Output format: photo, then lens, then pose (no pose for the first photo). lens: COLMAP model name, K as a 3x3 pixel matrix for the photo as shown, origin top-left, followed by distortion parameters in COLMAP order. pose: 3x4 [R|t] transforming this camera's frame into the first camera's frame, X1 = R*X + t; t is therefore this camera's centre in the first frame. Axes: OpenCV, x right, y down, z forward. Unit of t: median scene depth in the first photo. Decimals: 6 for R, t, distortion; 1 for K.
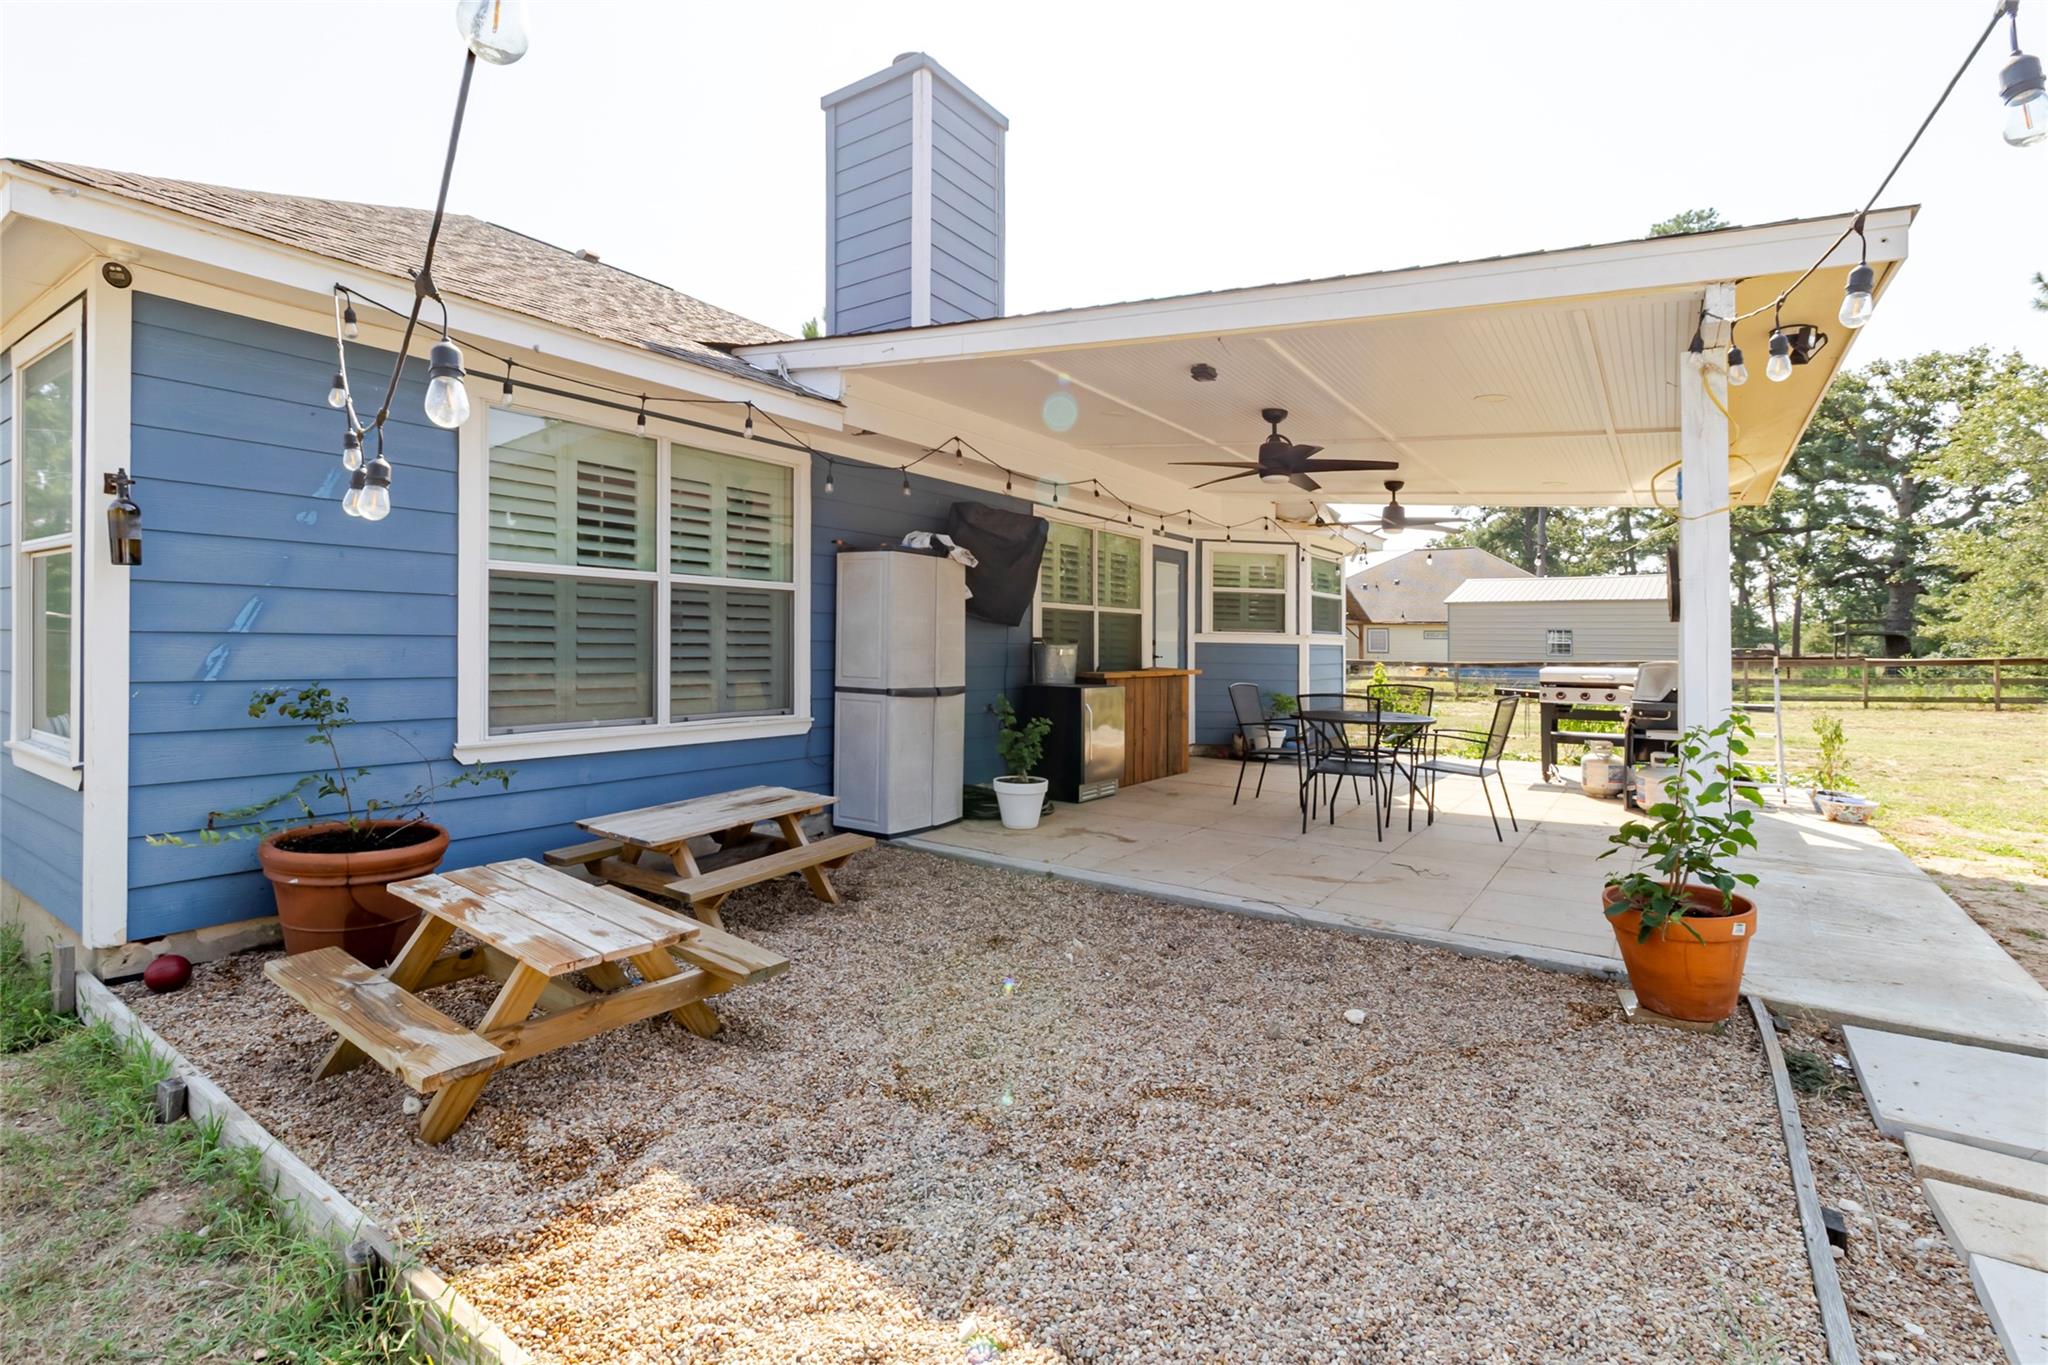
lens RADIAL K [[940.4, 0, 1022.6], [0, 940.4, 667.0], [0, 0, 1]] dist [0.000607, 0.000074]
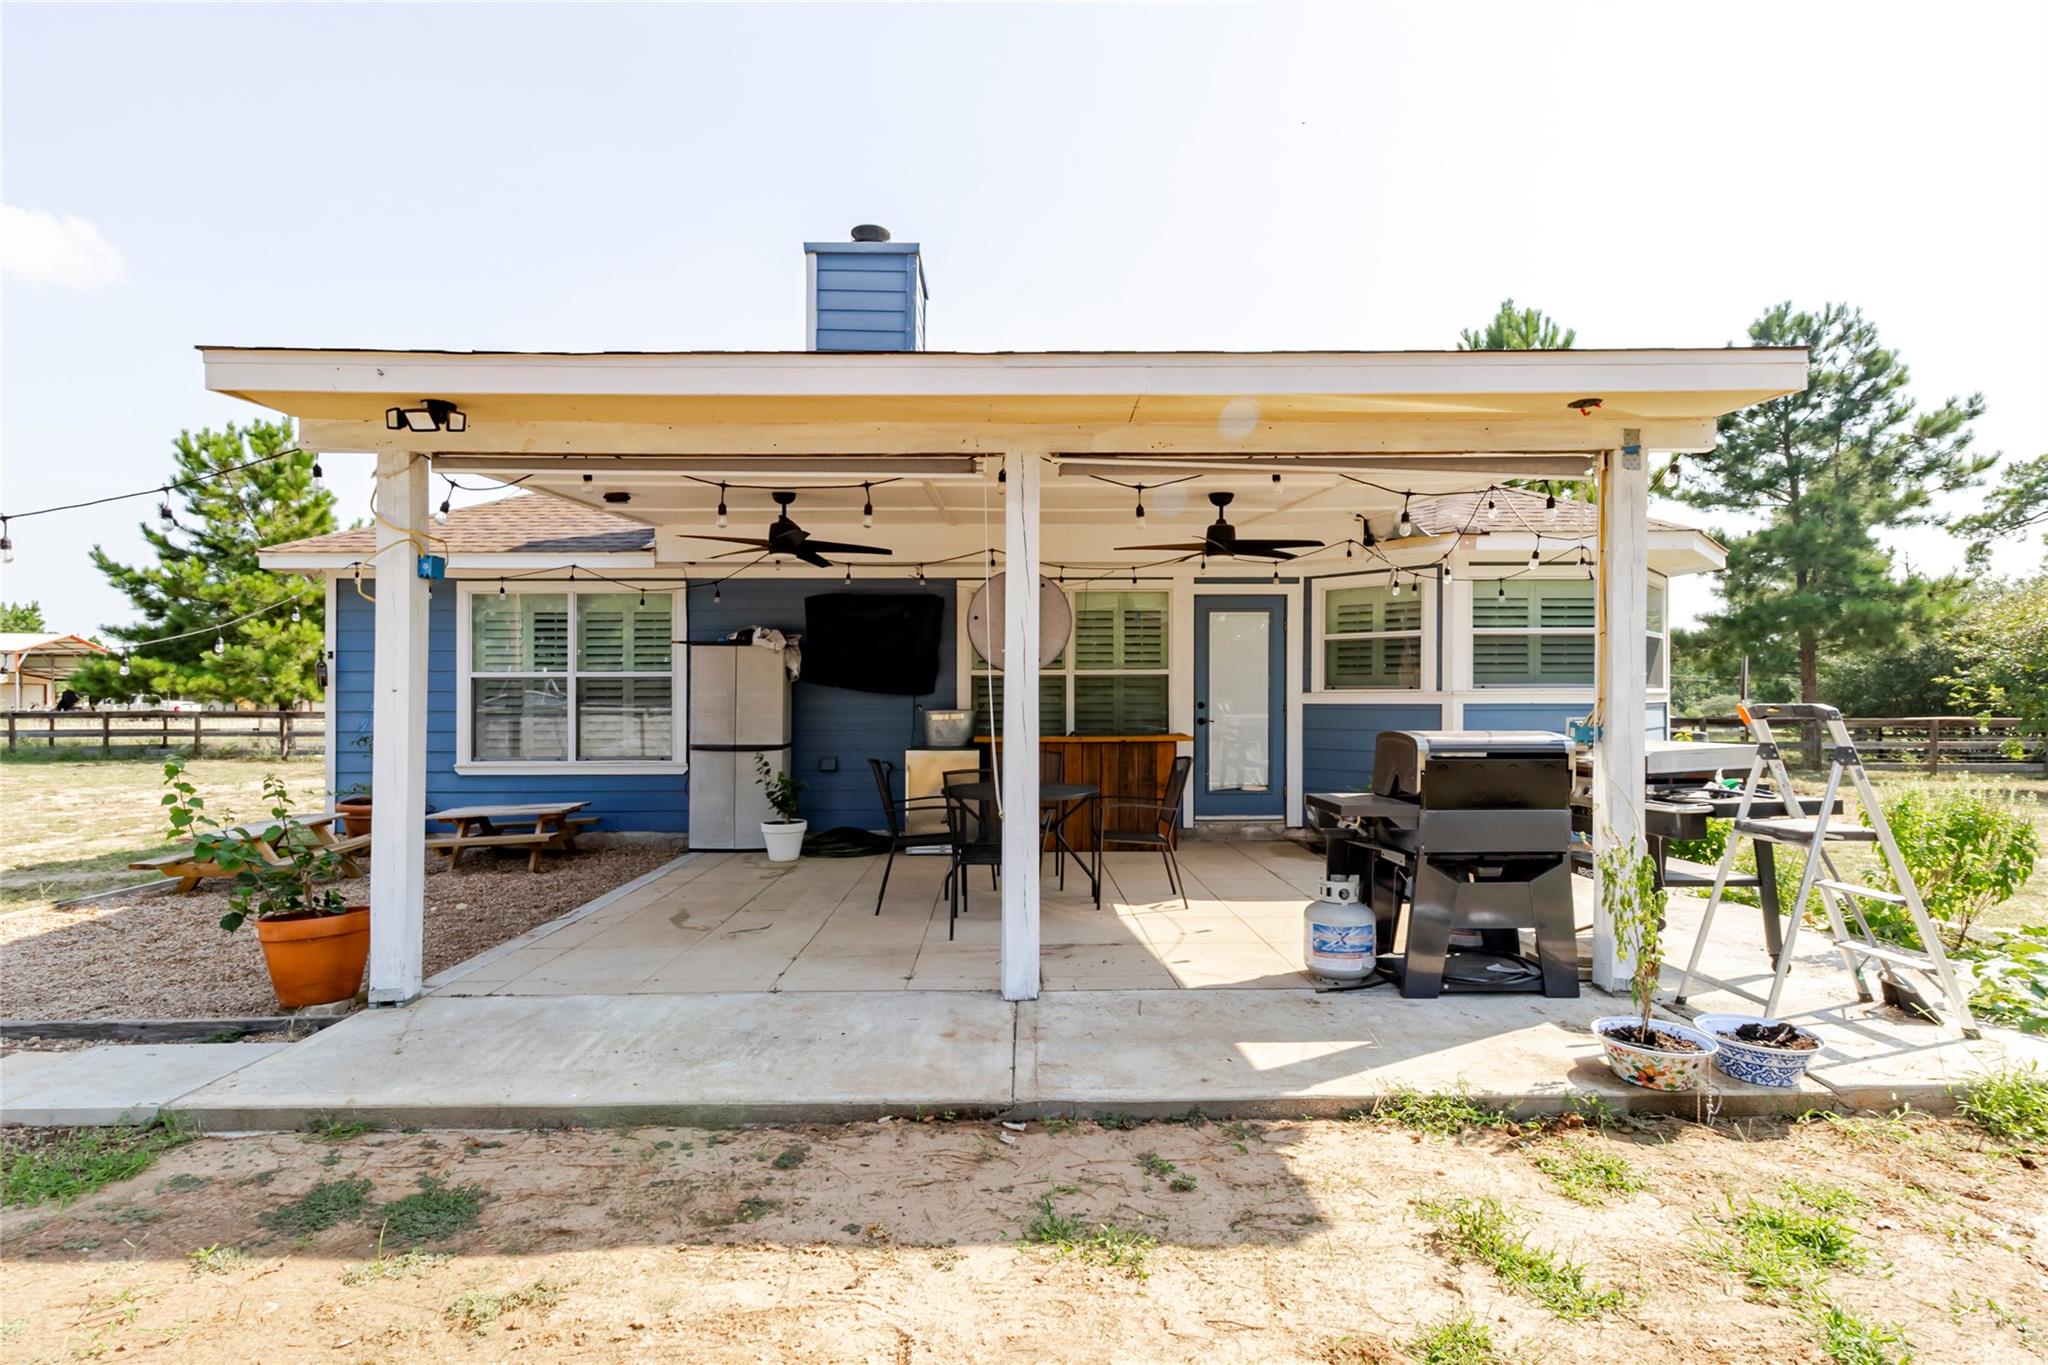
lens RADIAL K [[940.4, 0, 1003.5], [0, 940.4, 712.9], [0, 0, 1]] dist [0.000607, 0.000074]
pose [[0.592111, -0.013281, -0.805747, 0.886123], [-0.007981, 0.999718, -0.022344, 0.002710], [0.805817, 0.019661, 0.591838, 0.391647]]
